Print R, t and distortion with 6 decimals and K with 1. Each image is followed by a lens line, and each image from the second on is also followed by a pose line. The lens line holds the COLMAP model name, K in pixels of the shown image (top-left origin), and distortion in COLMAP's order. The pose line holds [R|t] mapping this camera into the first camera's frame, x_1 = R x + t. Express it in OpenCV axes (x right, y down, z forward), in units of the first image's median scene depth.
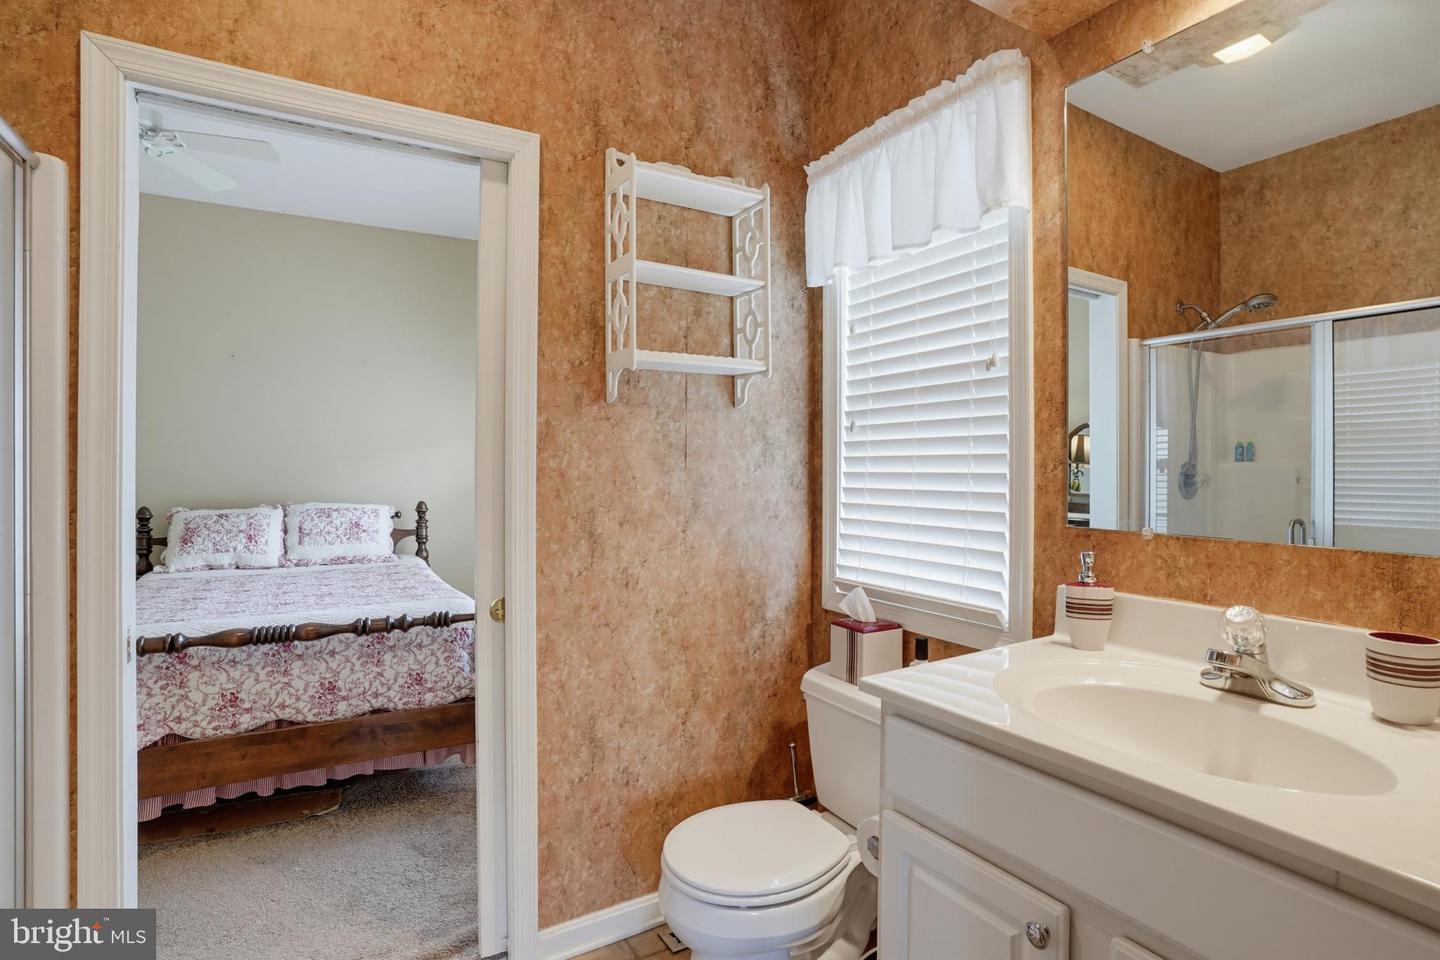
lens RADIAL K [[735.7, 0, 723.2], [0, 735.7, 470.3], [0, 0, 1]] dist [-0.018860, -0.000459]
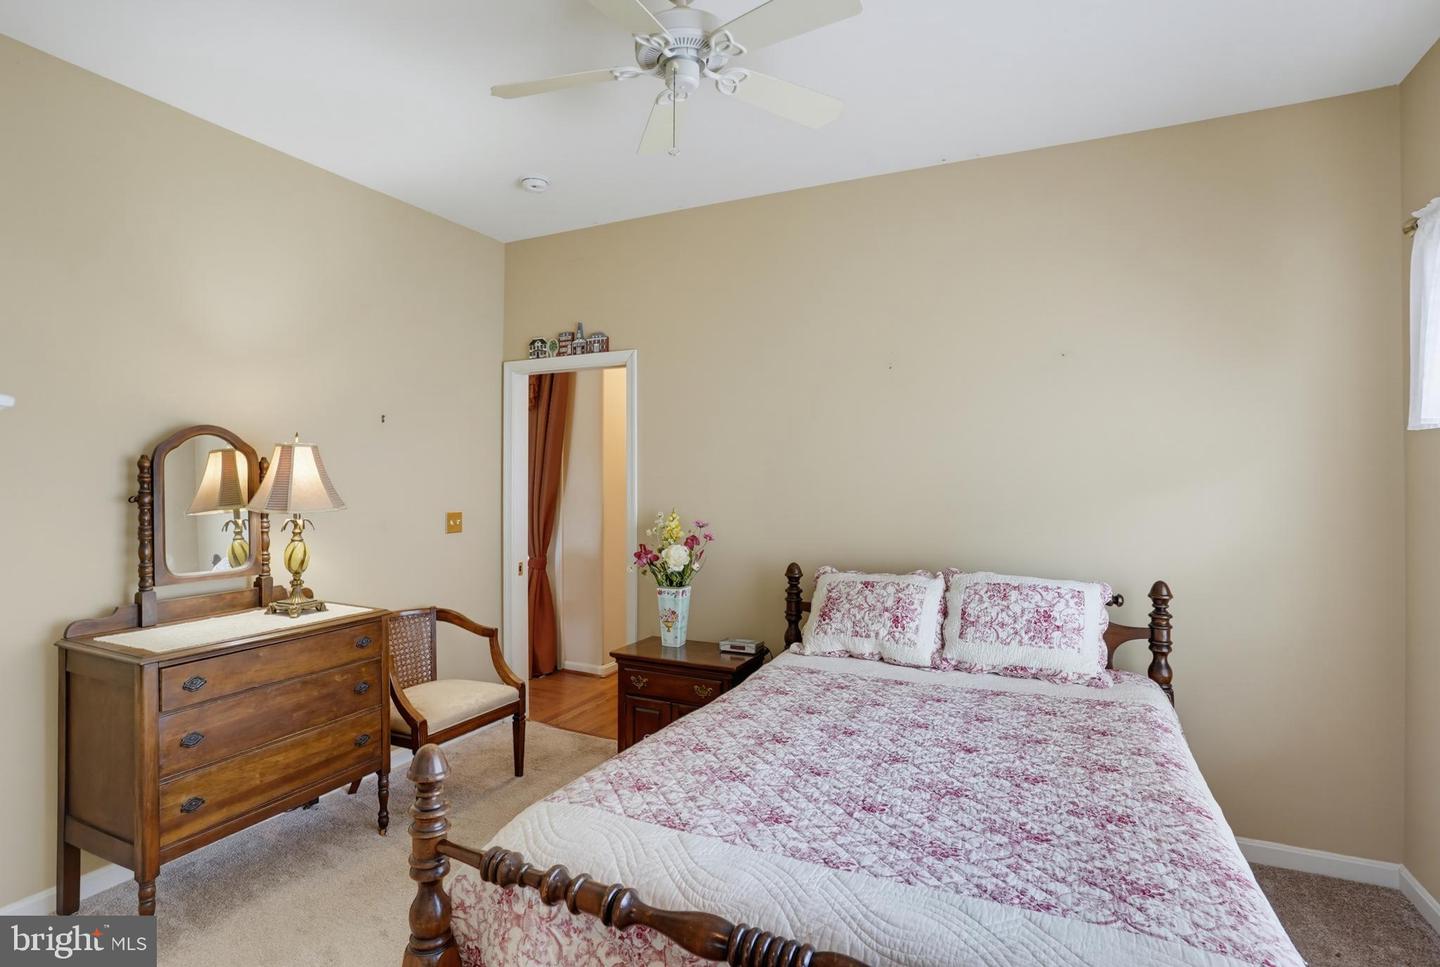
lens RADIAL K [[735.7, 0, 723.5], [0, 735.7, 481.4], [0, 0, 1]] dist [-0.018860, -0.000459]
pose [[0.585625, 0.000724, -0.810581, -0.165789], [-0.005793, 0.999978, -0.003292, -0.037312], [0.810561, 0.006623, 0.585617, 0.434794]]
